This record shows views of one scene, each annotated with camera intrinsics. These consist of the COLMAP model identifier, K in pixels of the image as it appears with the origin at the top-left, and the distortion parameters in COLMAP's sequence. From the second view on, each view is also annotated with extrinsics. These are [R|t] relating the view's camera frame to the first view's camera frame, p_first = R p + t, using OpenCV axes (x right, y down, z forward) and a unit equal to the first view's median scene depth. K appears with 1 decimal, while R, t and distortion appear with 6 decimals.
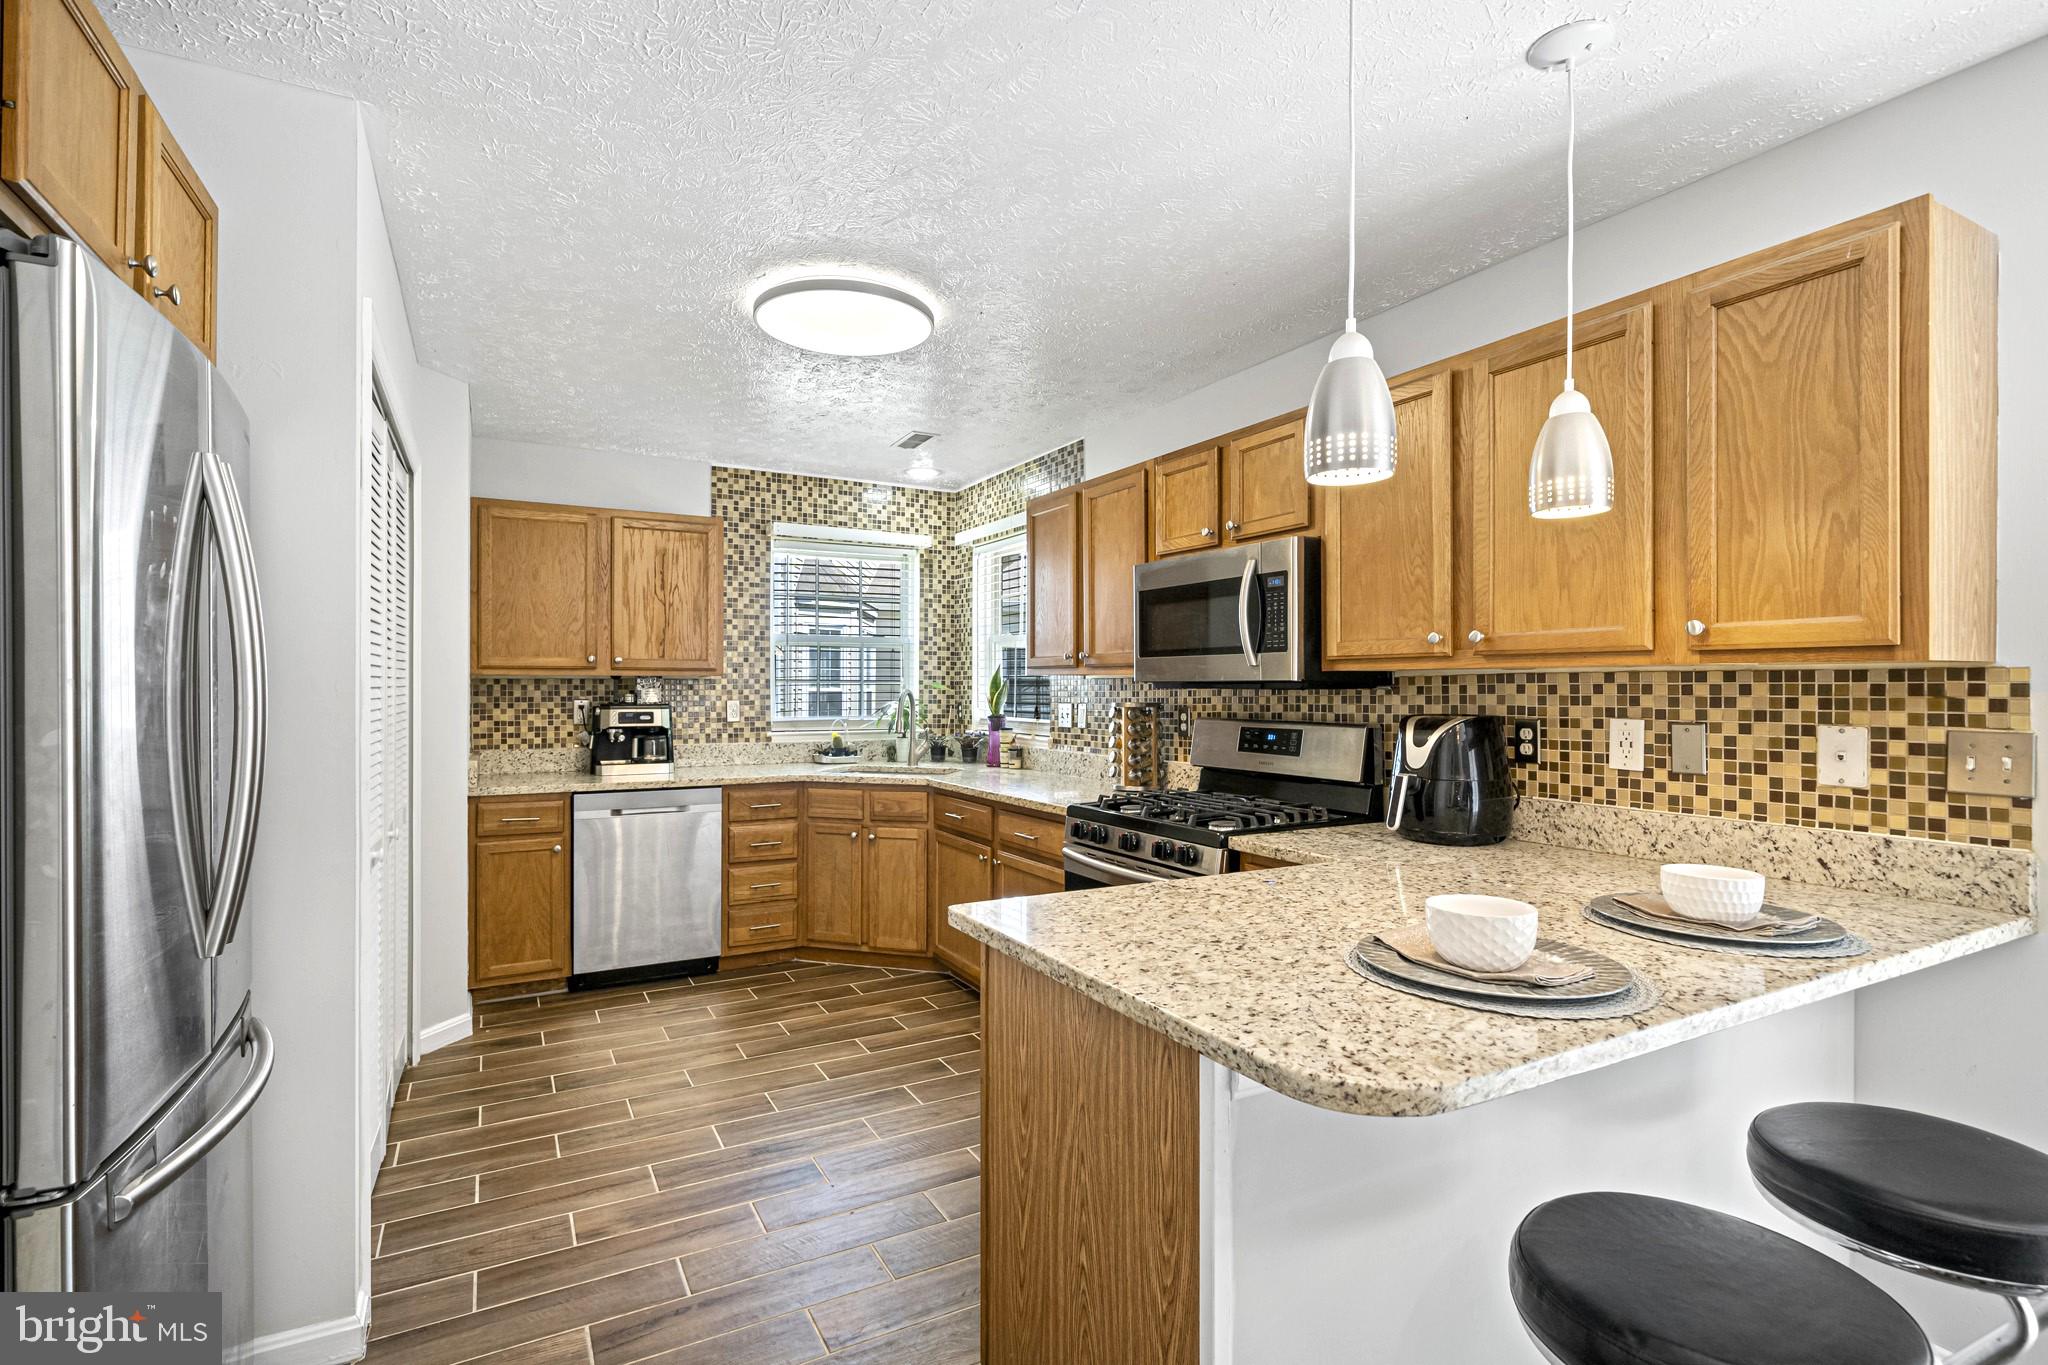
lens RADIAL K [[960.4, 0, 1013.9], [0, 960.4, 702.4], [0, 0, 1]] dist [0.000019, -0.000342]
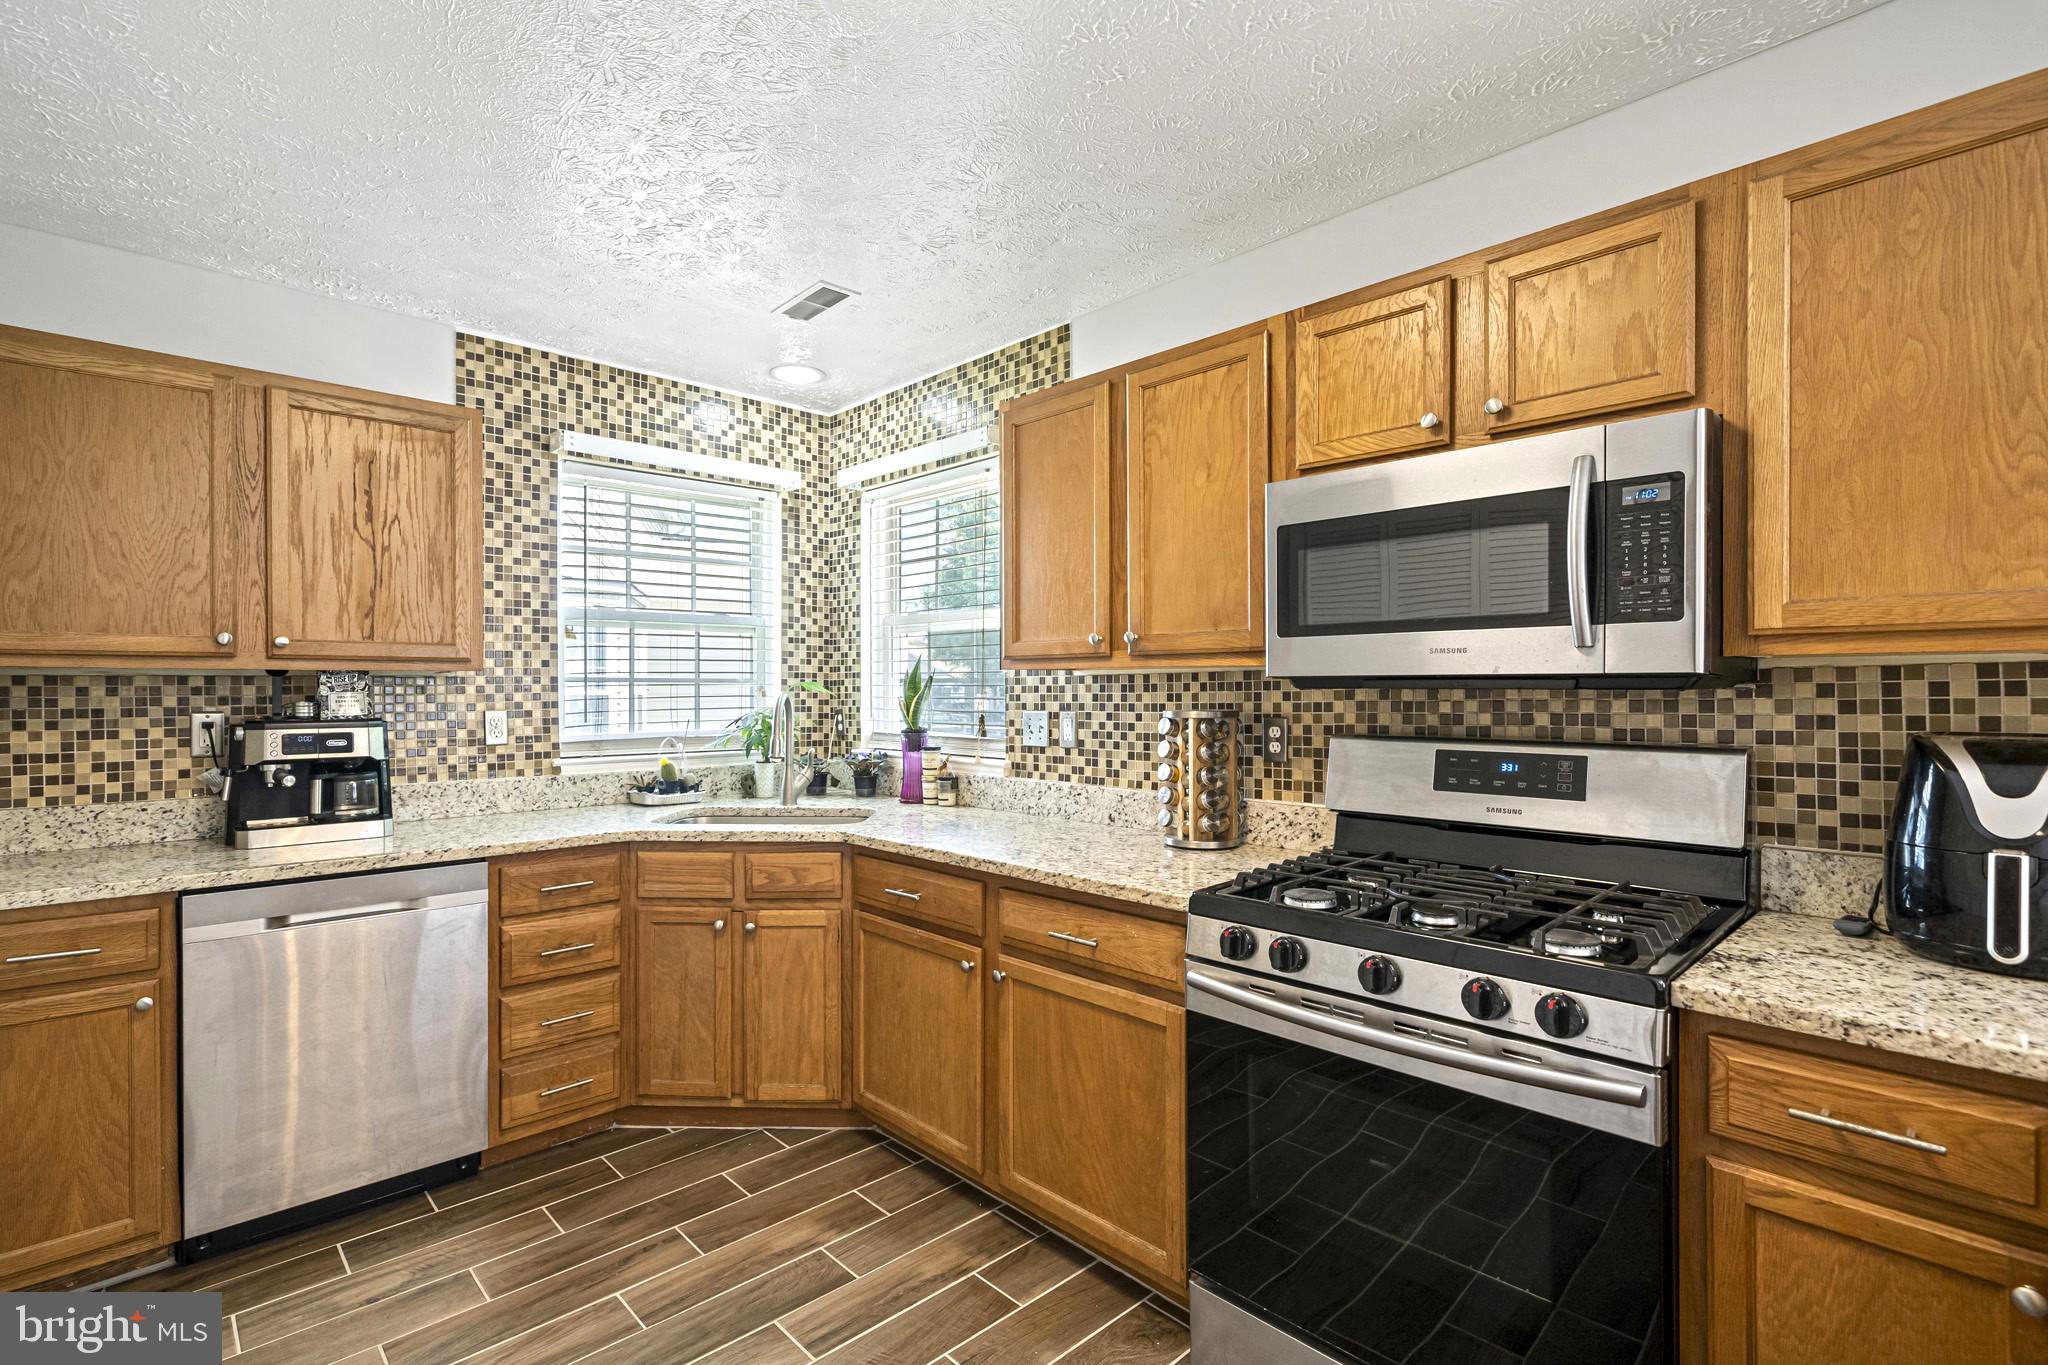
lens RADIAL K [[960.4, 0, 1013.9], [0, 960.4, 702.4], [0, 0, 1]] dist [0.000019, -0.000342]
pose [[0.968875, -0.006843, 0.247454, -0.129521], [0.007164, 0.999974, -0.000396, -0.005114], [-0.247445, 0.002156, 0.968900, 0.333255]]
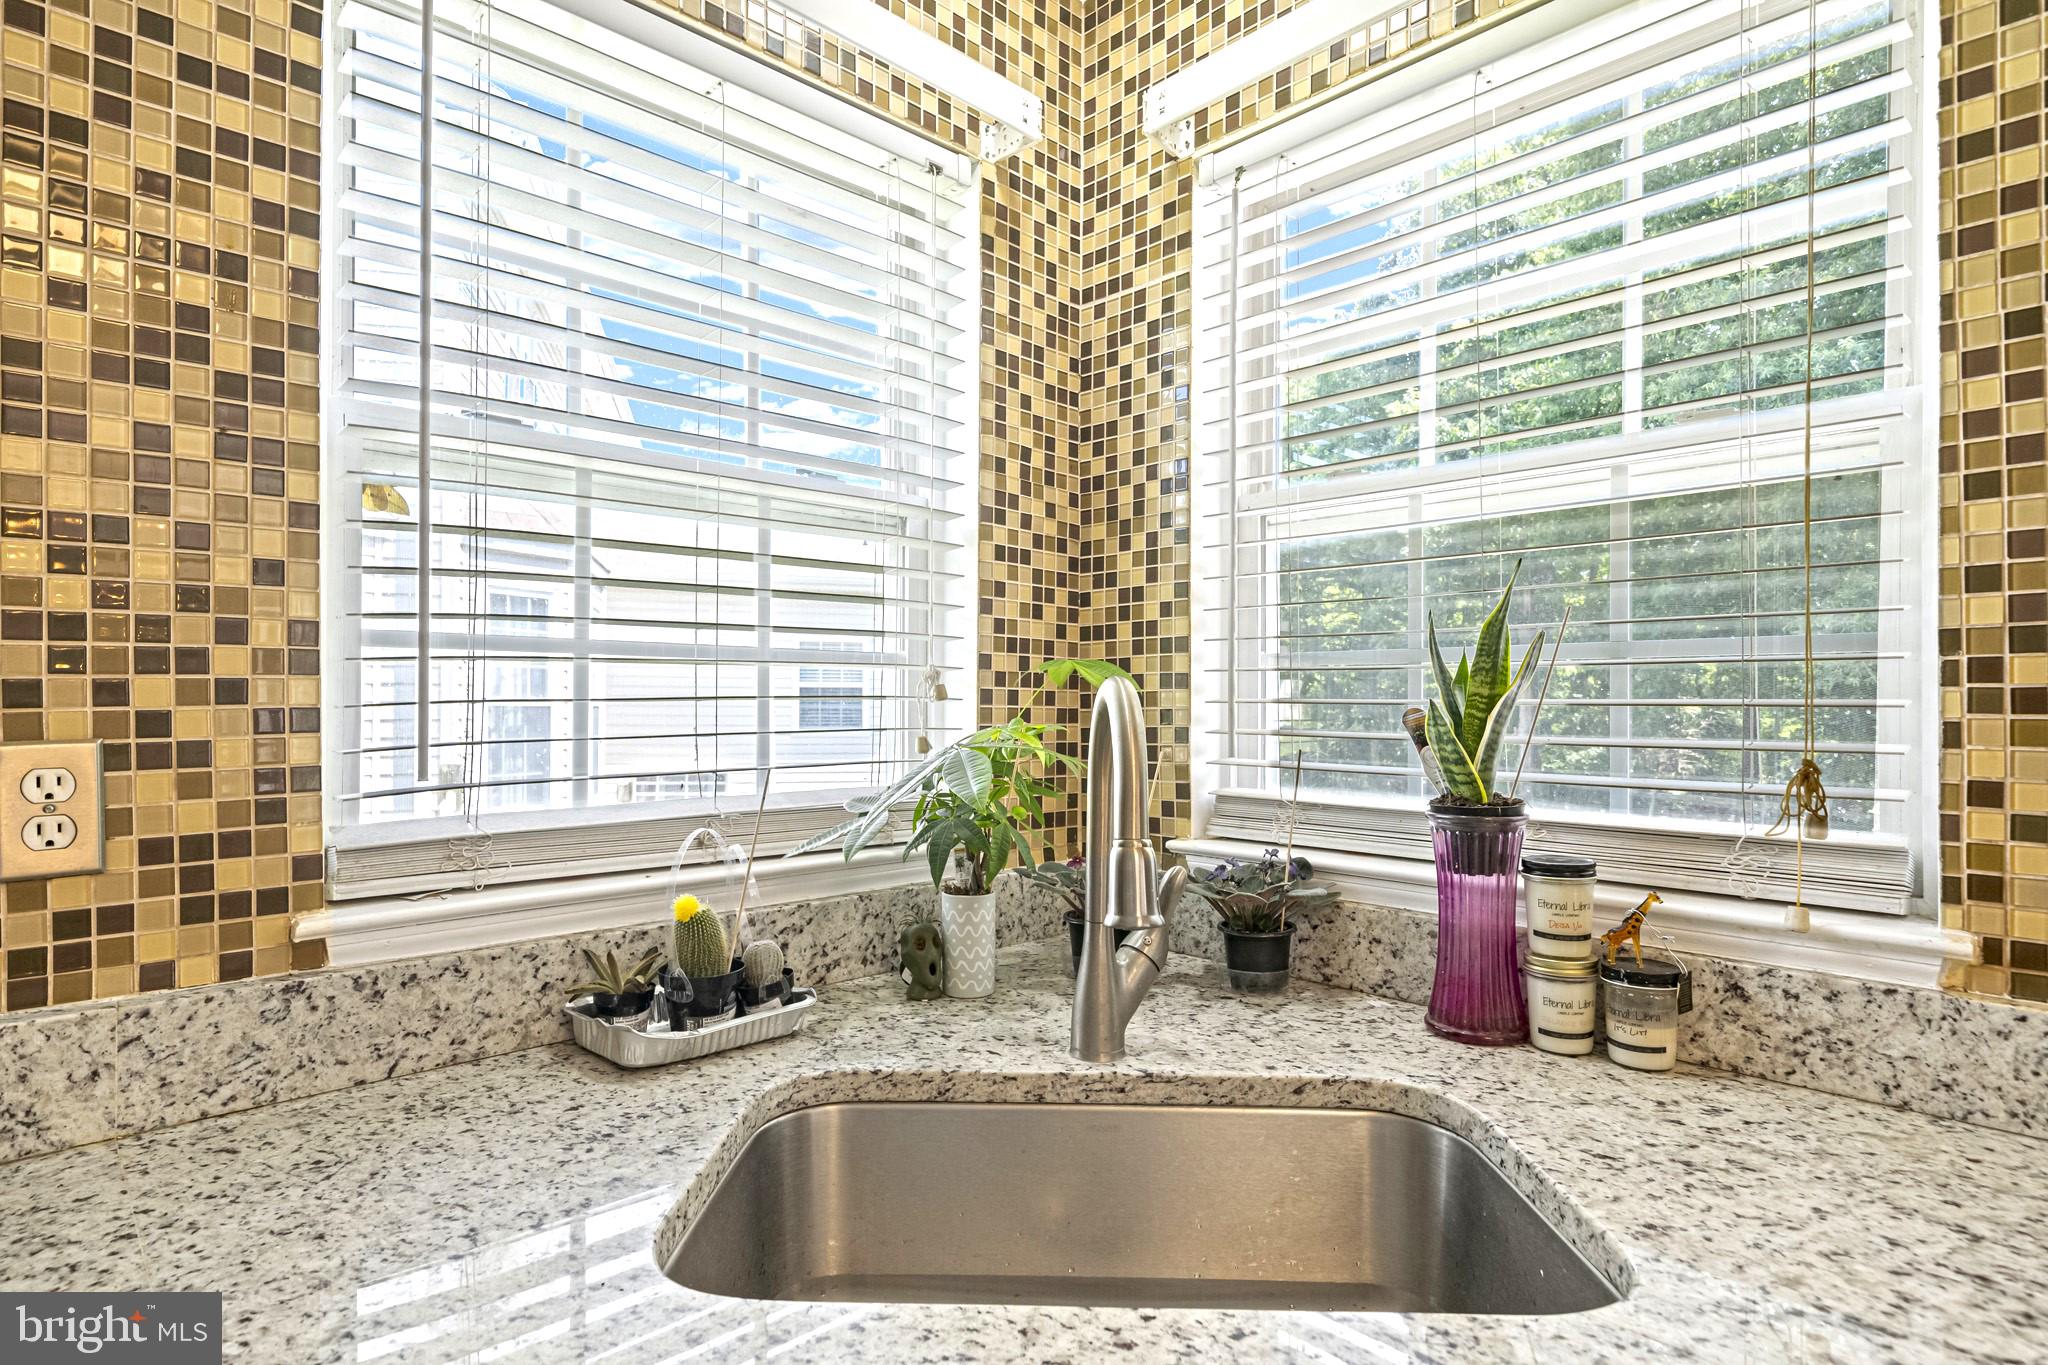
lens RADIAL K [[1070.9, 0, 1018.3], [0, 1070.9, 706.9], [0, 0, 1]] dist [-0.001730, 0.000322]
pose [[0.968336, -0.001585, 0.249644, -0.194361], [0.004278, 0.999938, -0.010247, -0.006045], [-0.249612, 0.010991, 0.968284, 0.851263]]
